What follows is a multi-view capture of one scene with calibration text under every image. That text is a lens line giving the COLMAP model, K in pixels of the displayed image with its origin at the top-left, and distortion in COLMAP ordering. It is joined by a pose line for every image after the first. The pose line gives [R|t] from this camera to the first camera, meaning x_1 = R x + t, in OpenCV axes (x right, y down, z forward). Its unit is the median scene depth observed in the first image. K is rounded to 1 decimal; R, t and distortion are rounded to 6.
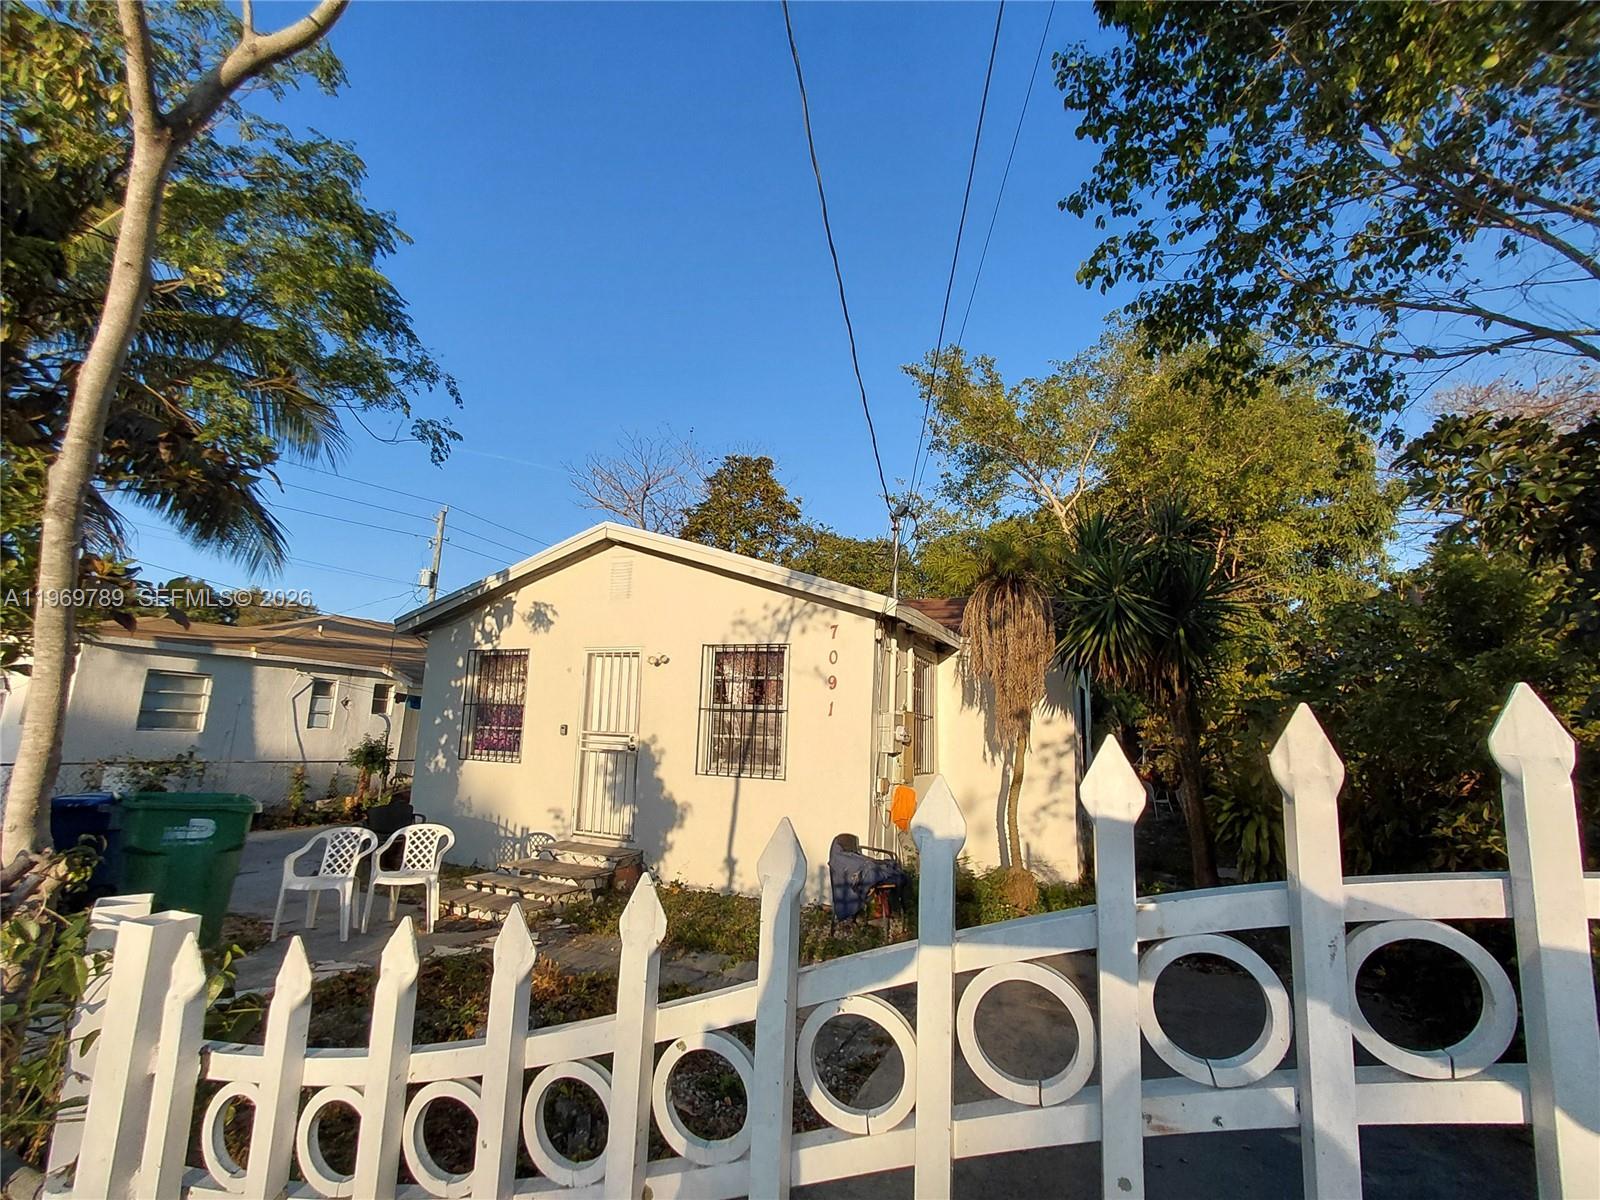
lens RADIAL K [[745.9, 0, 800.0], [0, 745.9, 600.0], [0, 0, 1]] dist [-0.005103, 0.000368]
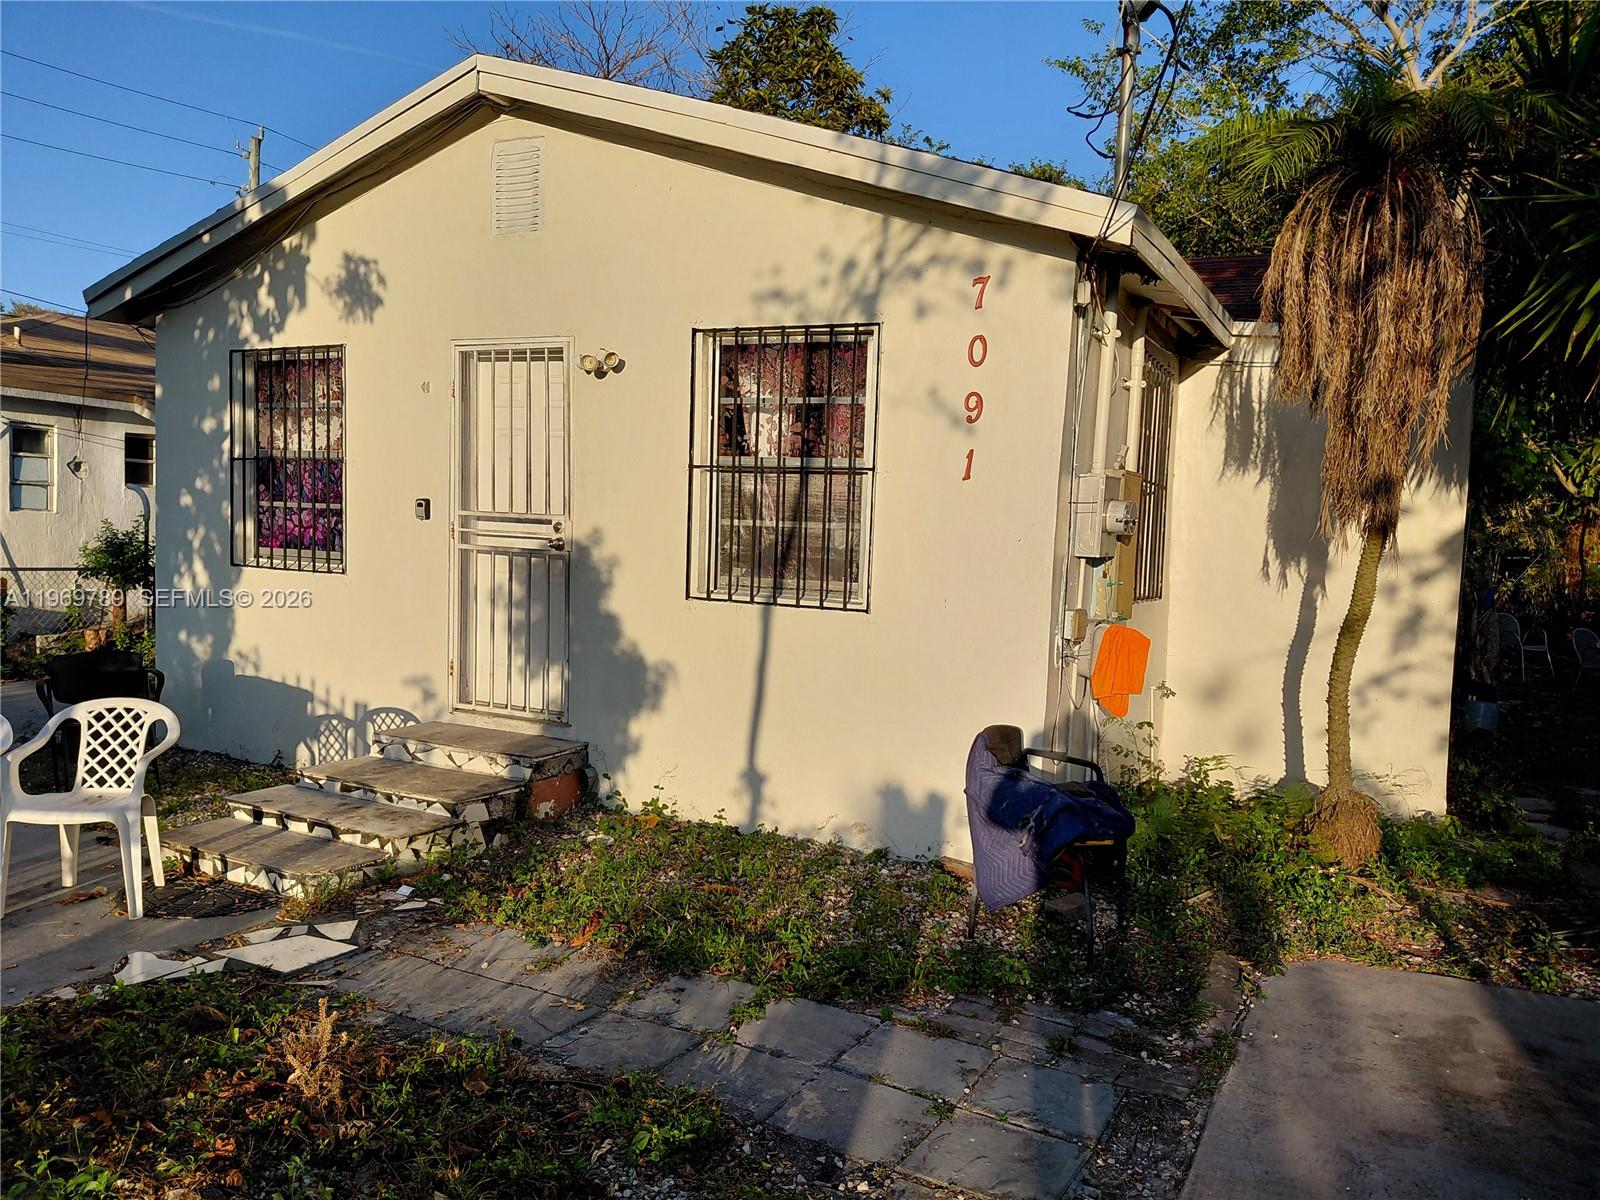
lens RADIAL K [[1166.0, 0, 800.3], [0, 1166.0, 554.0], [0, 0, 1]] dist [0.012288, -0.038845]
pose [[0.997925, 0.005369, -0.064161, -0.015224], [0.007358, 0.980480, 0.196482, 0.054357], [0.063964, -0.196547, 0.978406, 0.257398]]
